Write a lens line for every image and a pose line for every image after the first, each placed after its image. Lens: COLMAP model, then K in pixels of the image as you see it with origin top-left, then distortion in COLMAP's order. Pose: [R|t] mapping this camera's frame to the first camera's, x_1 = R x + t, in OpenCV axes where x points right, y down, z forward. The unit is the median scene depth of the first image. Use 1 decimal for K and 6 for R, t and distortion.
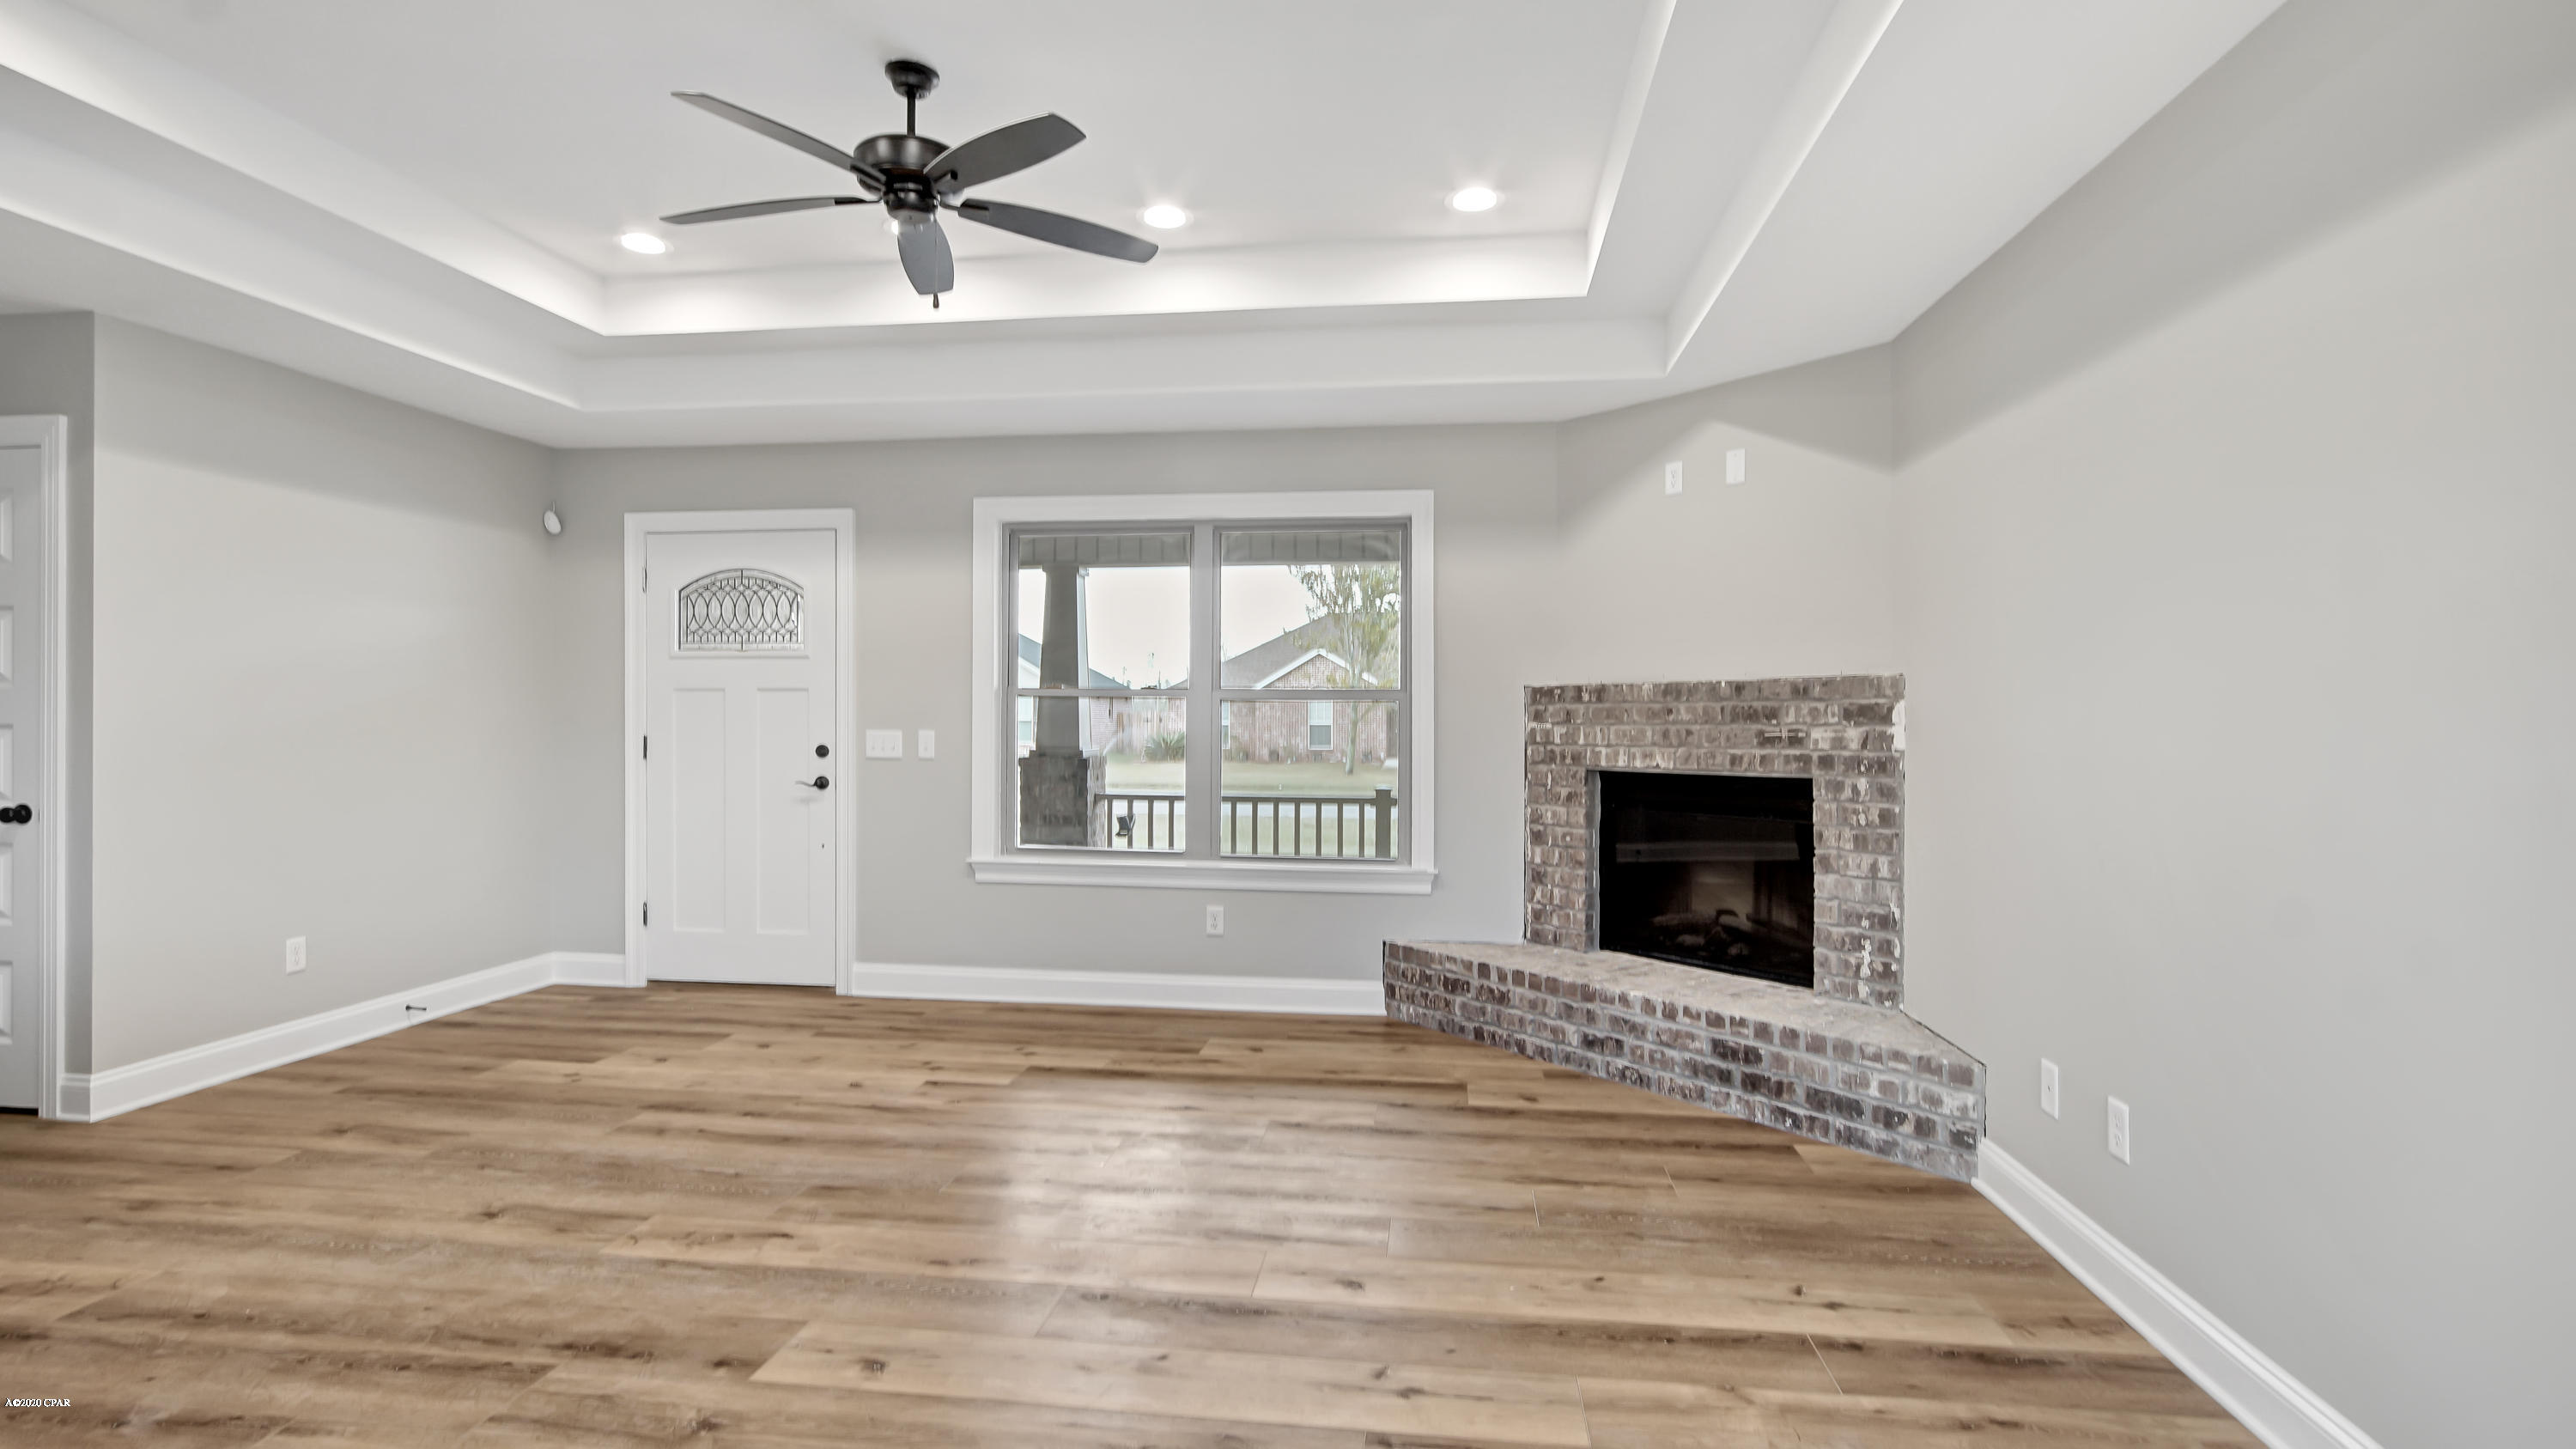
lens RADIAL K [[1225.3, 0, 1275.0], [0, 1225.3, 712.5], [0, 0, 1]] dist [-0.017467, 0.009425]
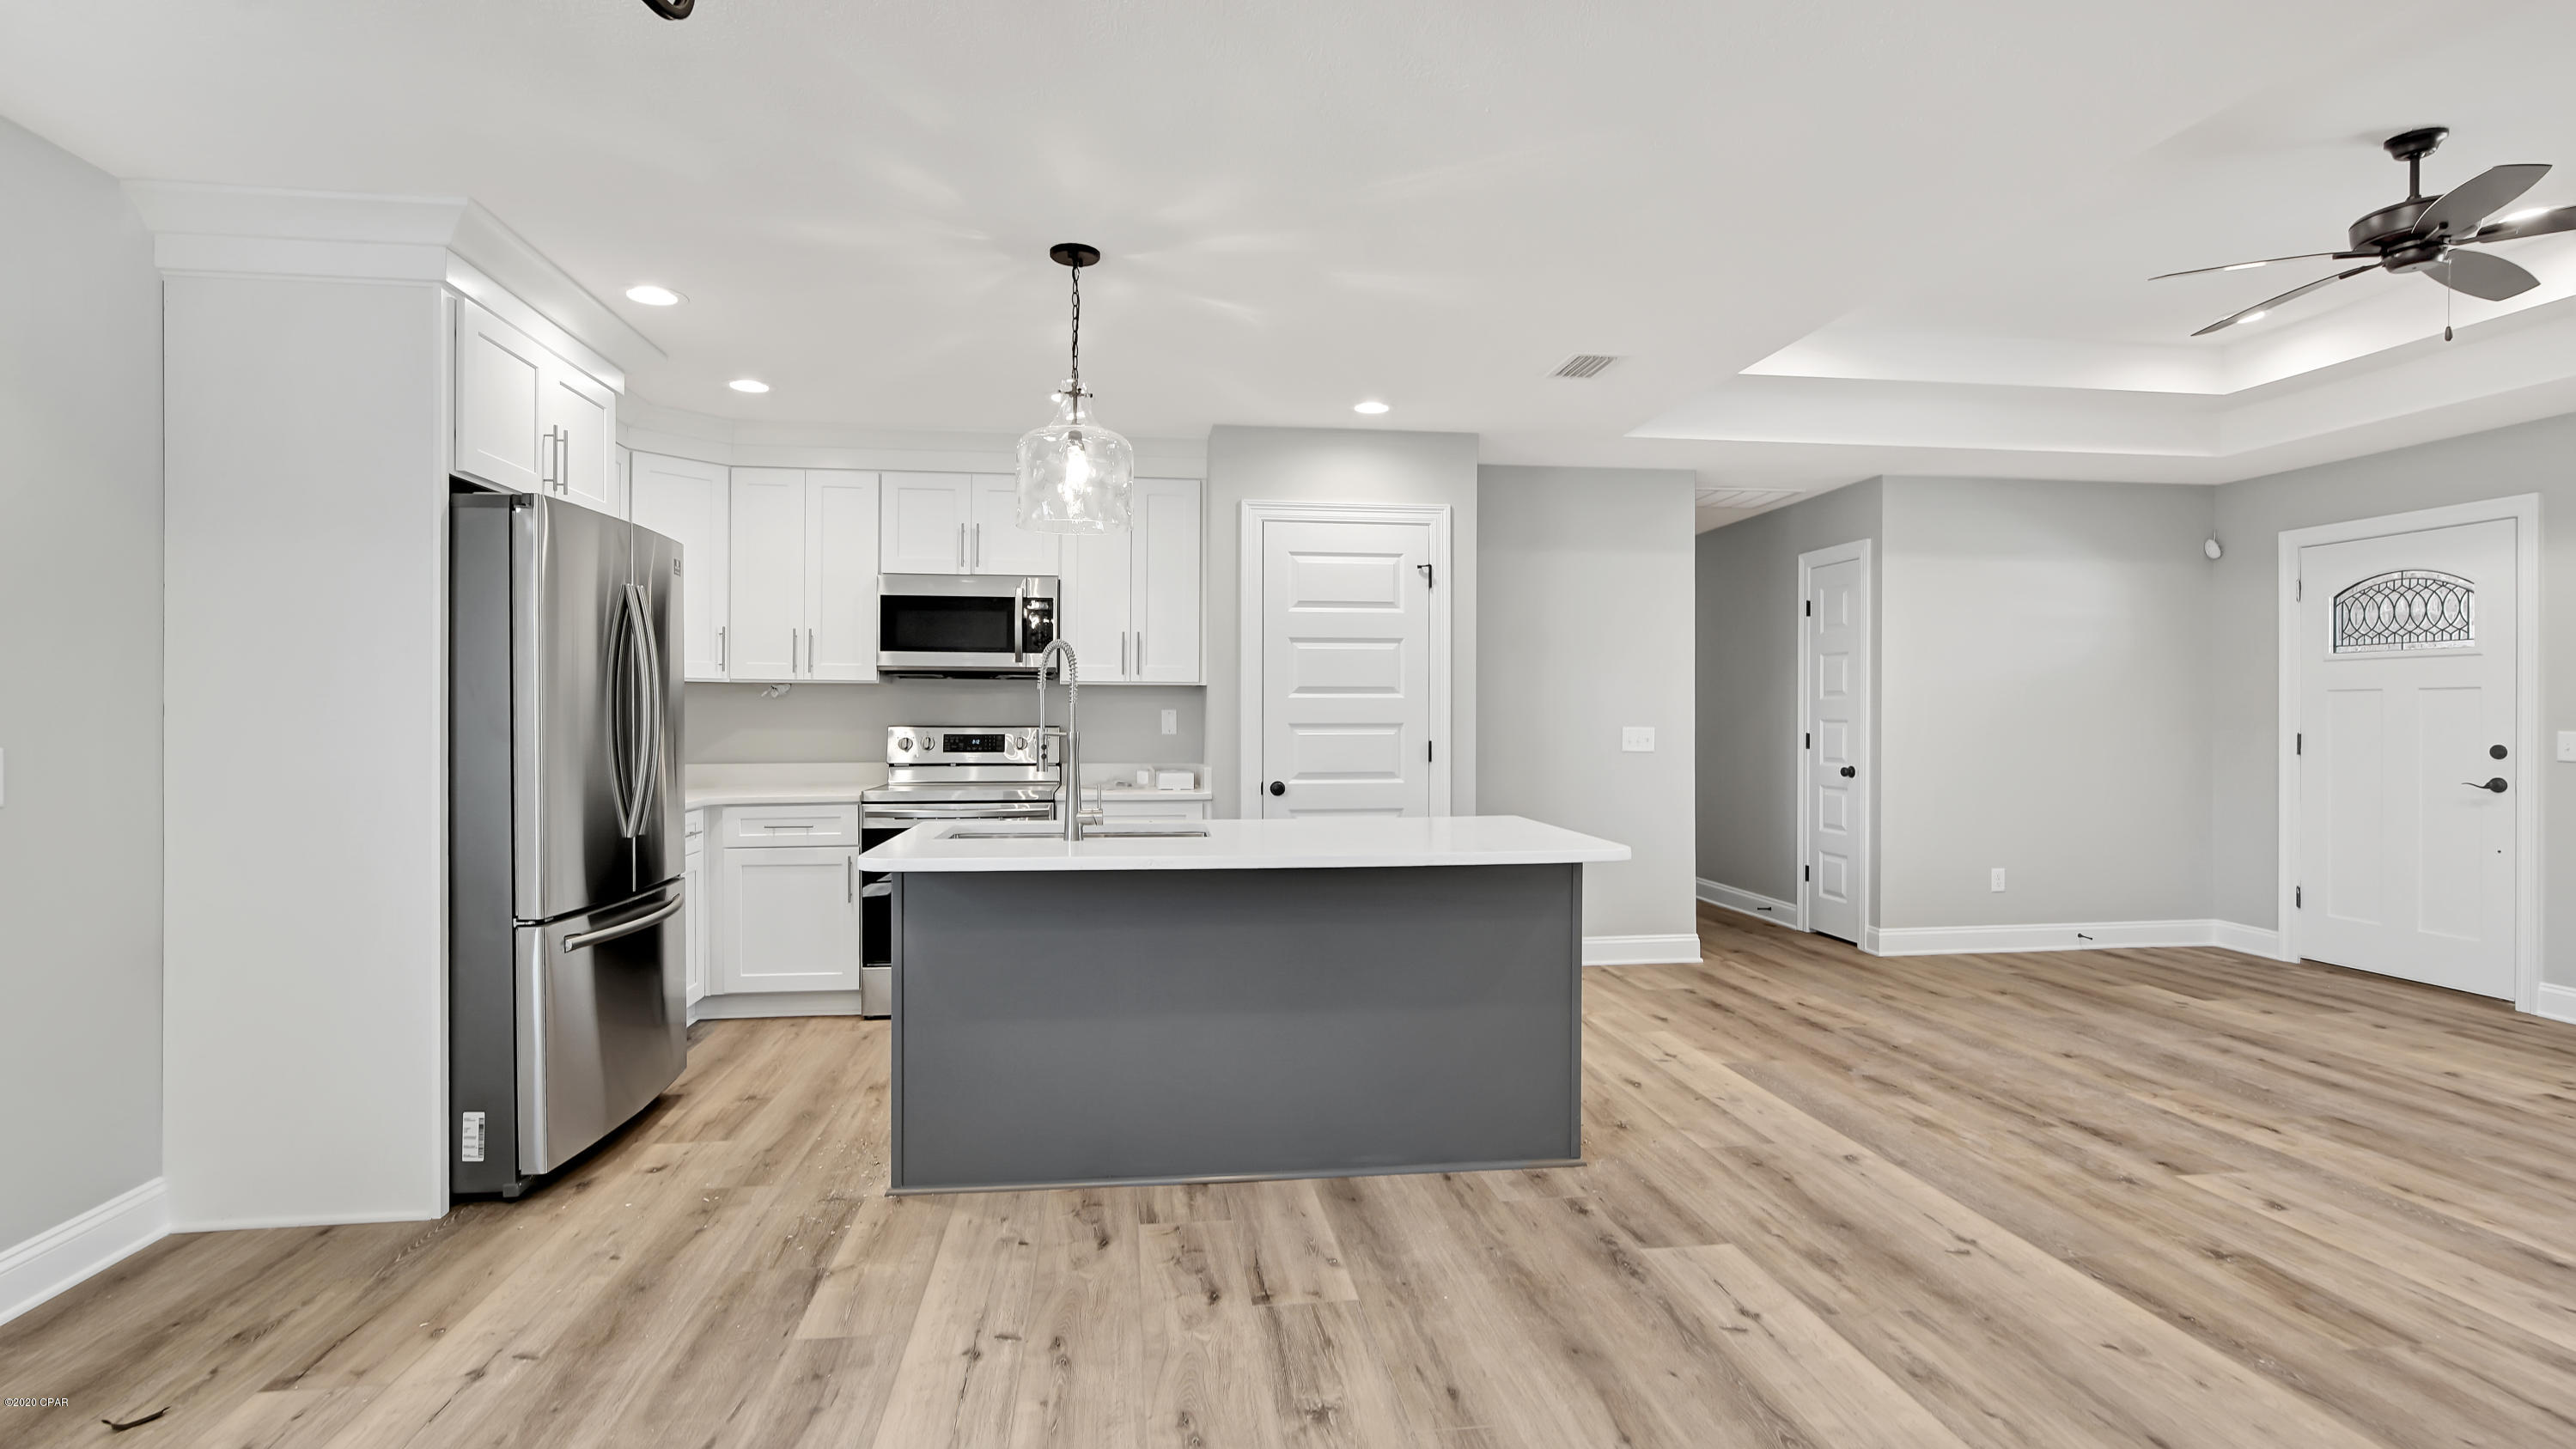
lens RADIAL K [[1199.9, 0, 1288.0], [0, 1199.9, 724.5], [0, 0, 1]] dist [-0.001324, 0.000793]
pose [[0.275662, 0.006912, -0.961230, 0.373013], [0.001762, 0.999969, 0.007696, 0.001404], [0.961253, -0.003815, 0.275642, -0.231140]]
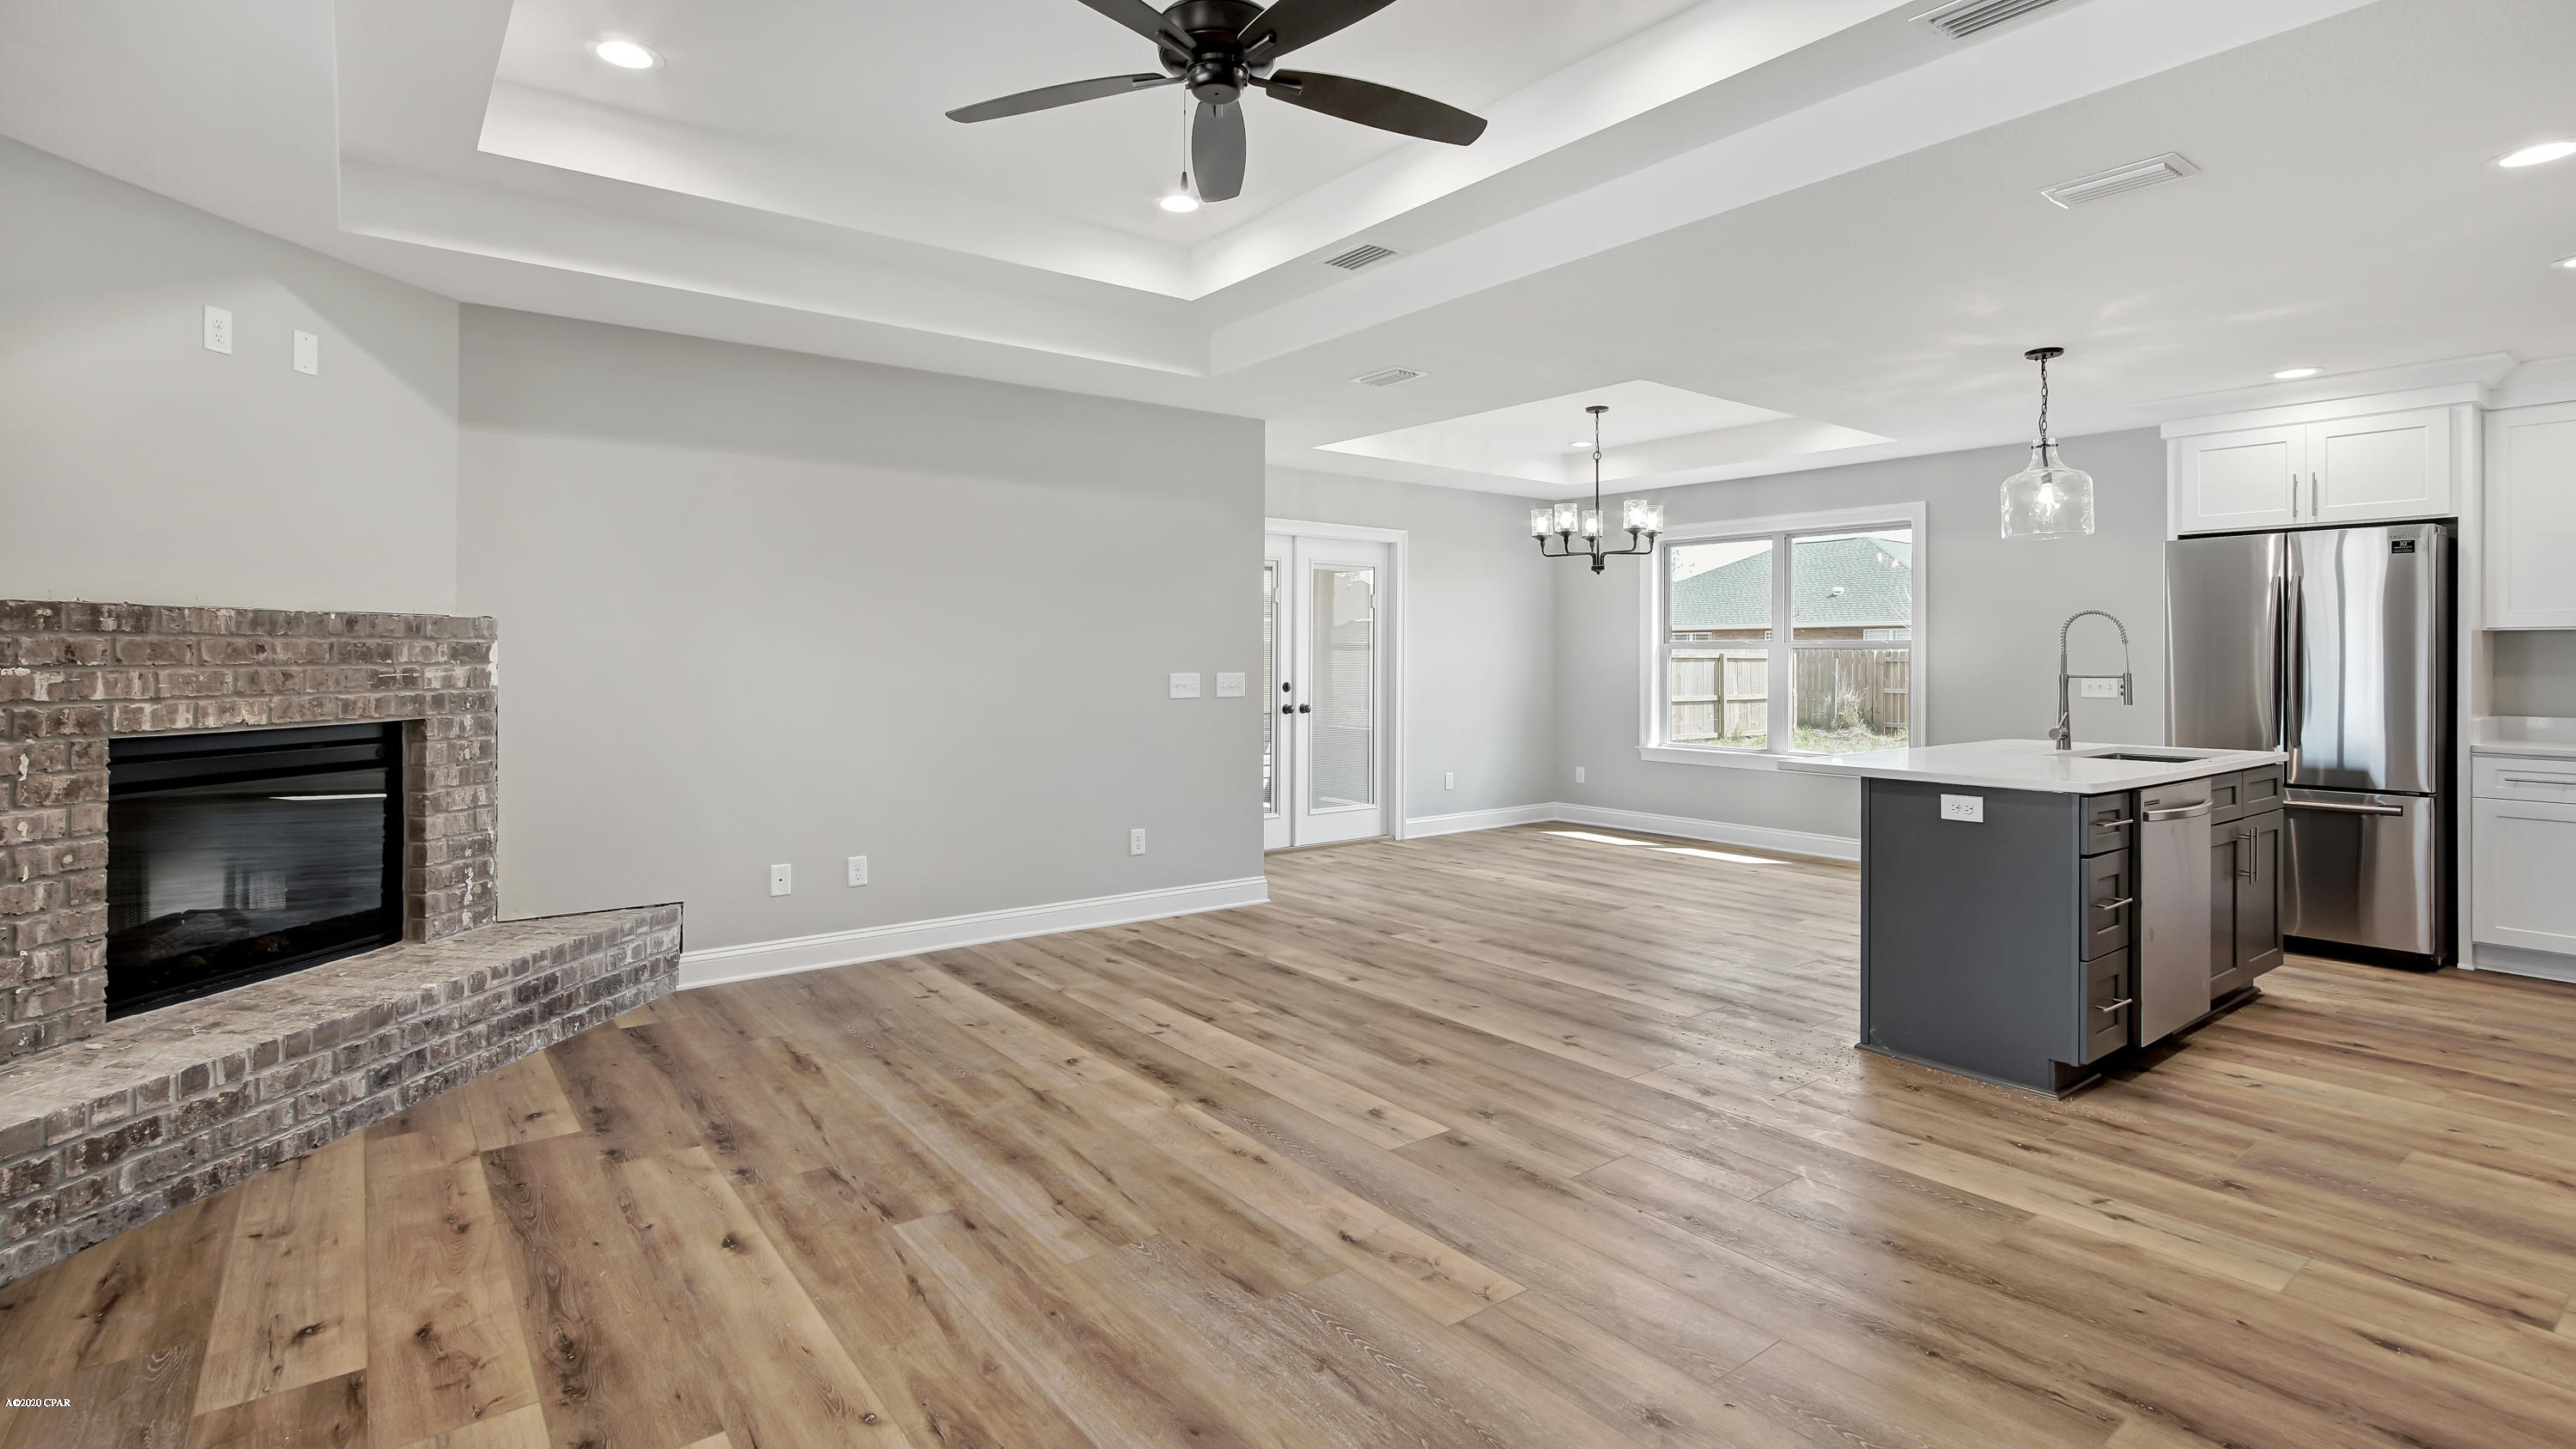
lens RADIAL K [[1200.3, 0, 1291.0], [0, 1200.3, 659.8], [0, 0, 1]] dist [-0.003655, -0.000252]
pose [[-0.718776, -0.004795, 0.695226, -0.741516], [-0.006227, 0.999981, 0.000459, 0.002042], [-0.695214, -0.003999, -0.718792, 1.251918]]
